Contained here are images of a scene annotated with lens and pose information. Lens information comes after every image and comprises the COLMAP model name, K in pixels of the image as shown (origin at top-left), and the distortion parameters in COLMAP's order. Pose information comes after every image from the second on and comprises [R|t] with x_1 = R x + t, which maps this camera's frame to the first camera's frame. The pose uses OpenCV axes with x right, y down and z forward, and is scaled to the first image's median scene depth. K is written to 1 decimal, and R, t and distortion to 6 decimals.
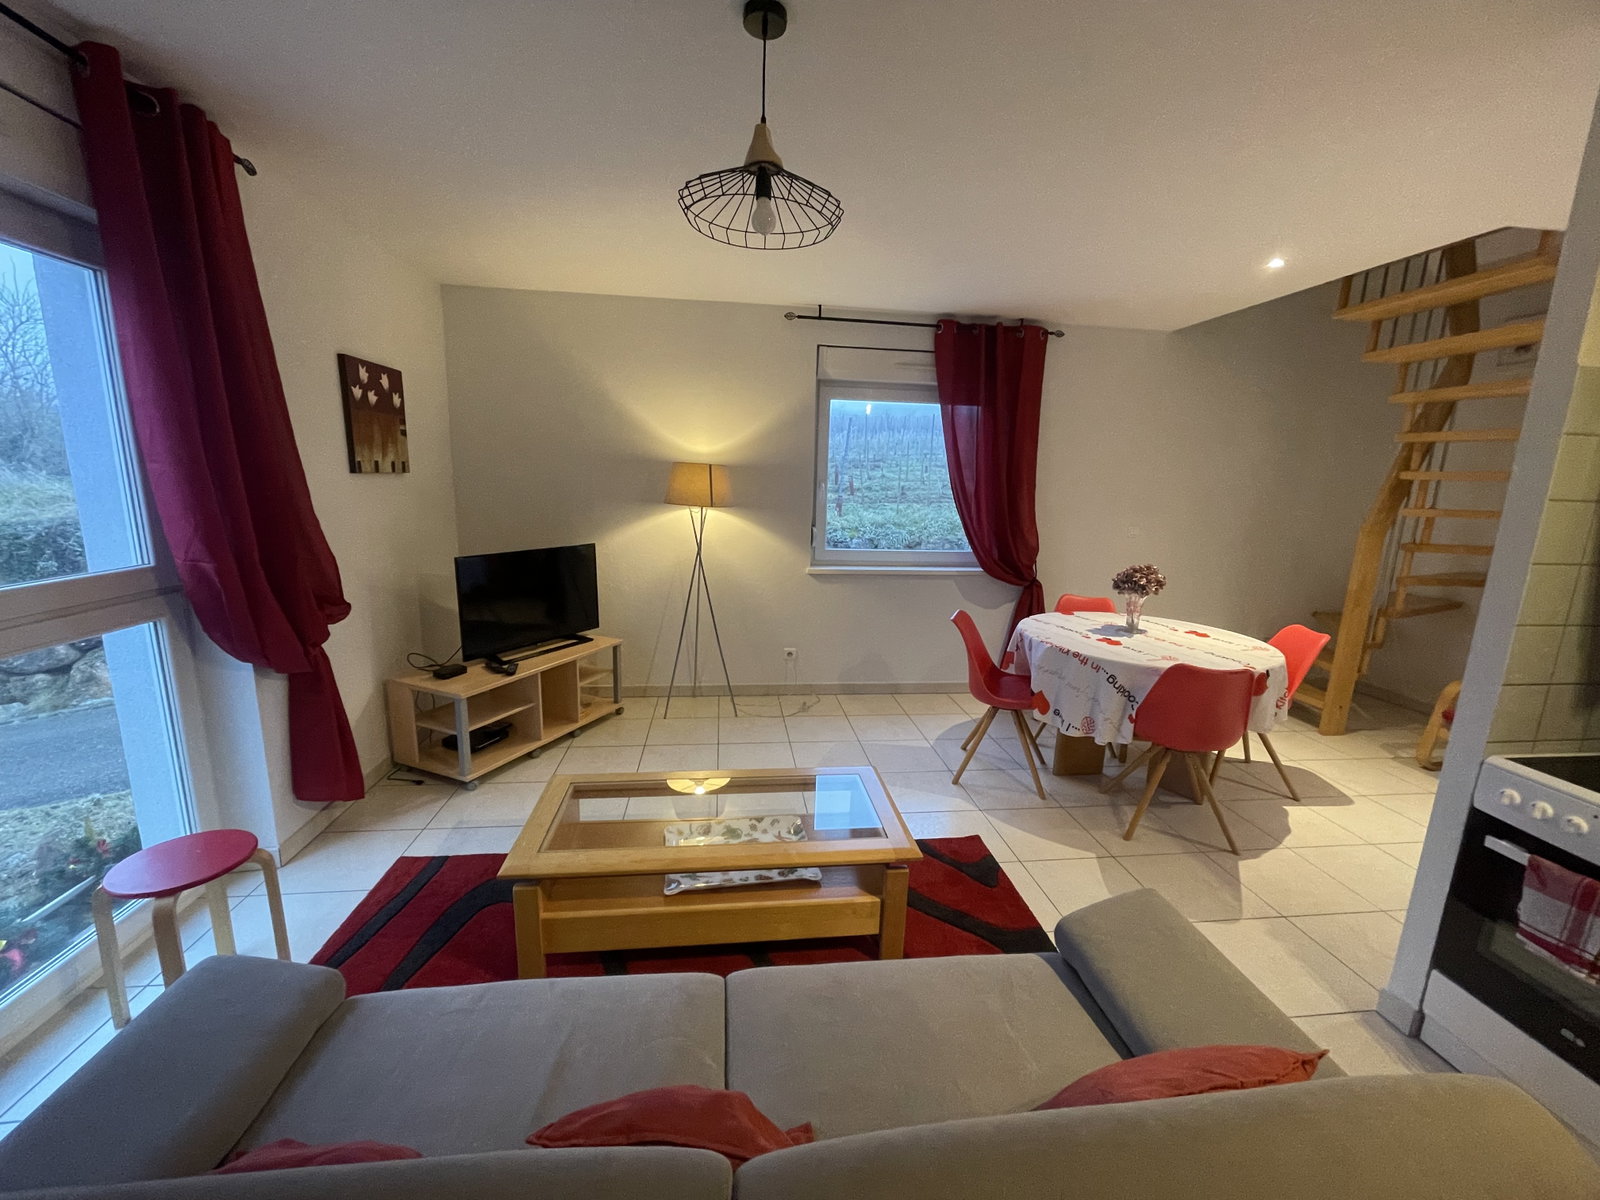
lens RADIAL K [[649.0, 0, 793.2], [0, 649.0, 594.4], [0, 0, 1]] dist [-0.004049, 0.000479]
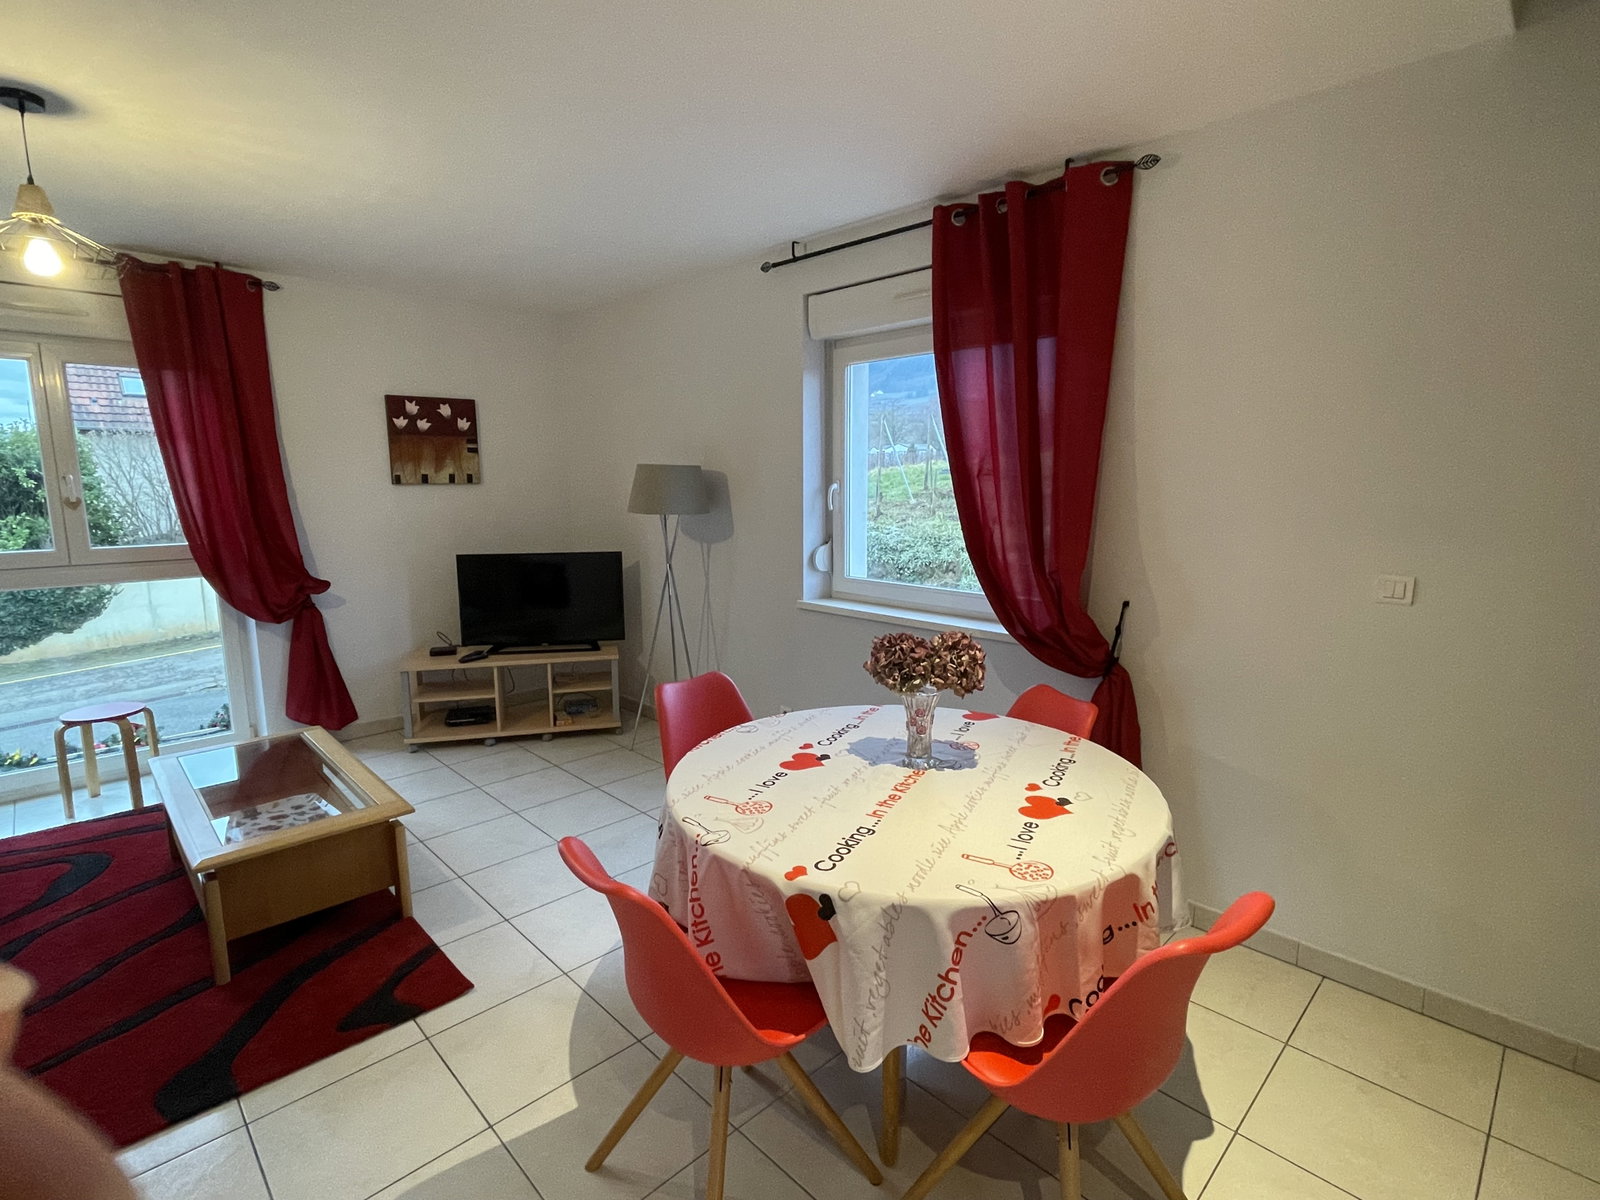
lens RADIAL K [[825.8, 0, 806.2], [0, 825.8, 593.9], [0, 0, 1]] dist [0.001194, -0.000132]
pose [[0.595762, 0.077426, -0.799421, 1.044912], [-0.123296, 0.992361, 0.004228, -0.068702], [0.793641, 0.096046, 0.600757, 0.609424]]
